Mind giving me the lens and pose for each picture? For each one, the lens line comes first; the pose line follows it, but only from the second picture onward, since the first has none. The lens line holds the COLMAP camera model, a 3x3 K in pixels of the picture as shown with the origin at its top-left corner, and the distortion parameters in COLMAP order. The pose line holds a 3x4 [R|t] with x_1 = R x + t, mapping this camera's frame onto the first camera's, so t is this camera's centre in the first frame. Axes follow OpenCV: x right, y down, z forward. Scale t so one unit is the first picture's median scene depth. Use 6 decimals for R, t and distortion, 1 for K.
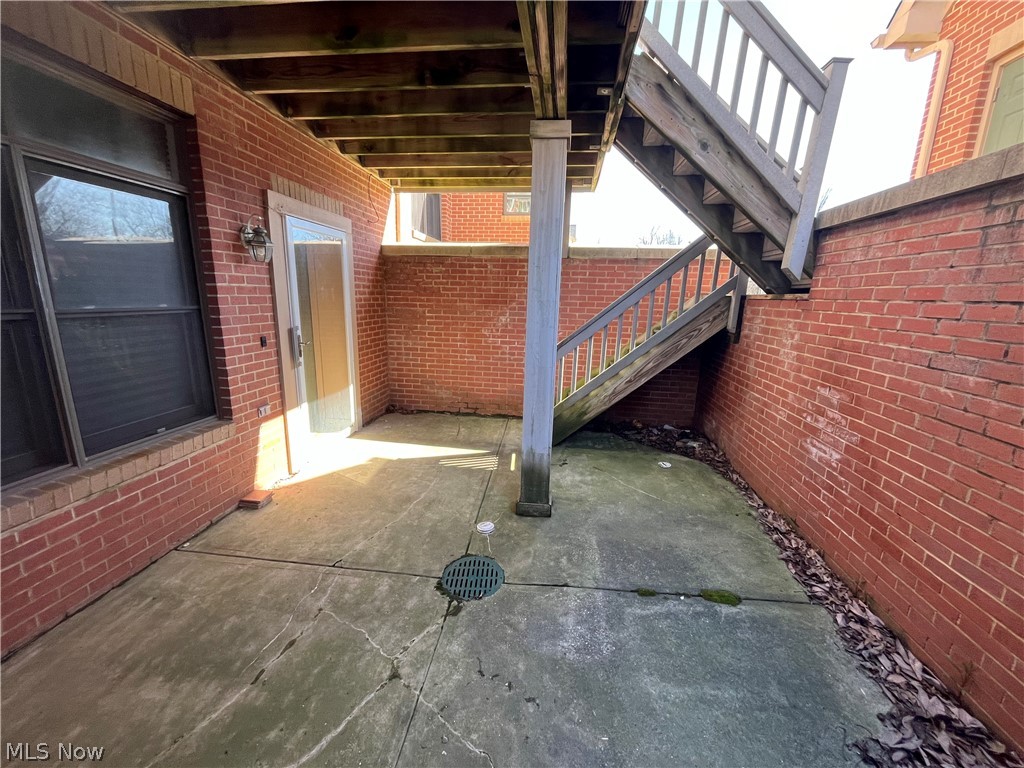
lens RADIAL K [[416.1, 0, 512.1], [0, 416.1, 387.2], [0, 0, 1]] dist [-0.003696, -0.000023]
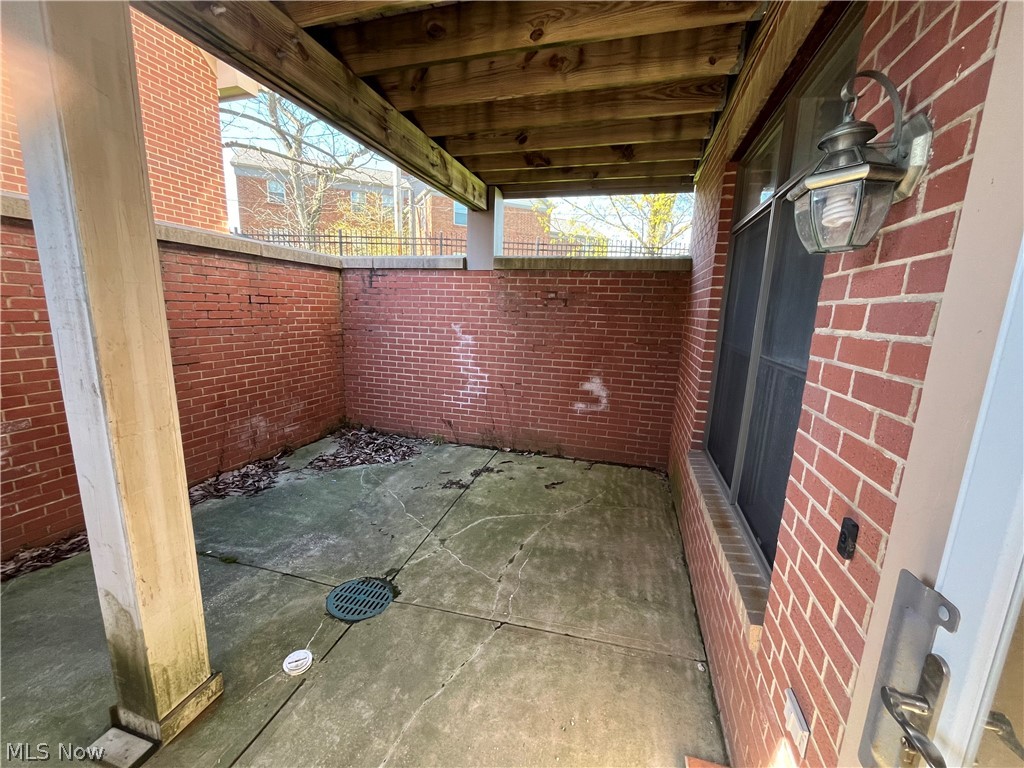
lens RADIAL K [[416.1, 0, 510.2], [0, 416.1, 388.3], [0, 0, 1]] dist [-0.003696, -0.000023]
pose [[-0.985686, -0.088382, 0.143565, -0.589335], [-0.023698, 0.915748, 0.401055, -0.437082], [-0.166915, 0.391912, -0.904734, 1.782728]]
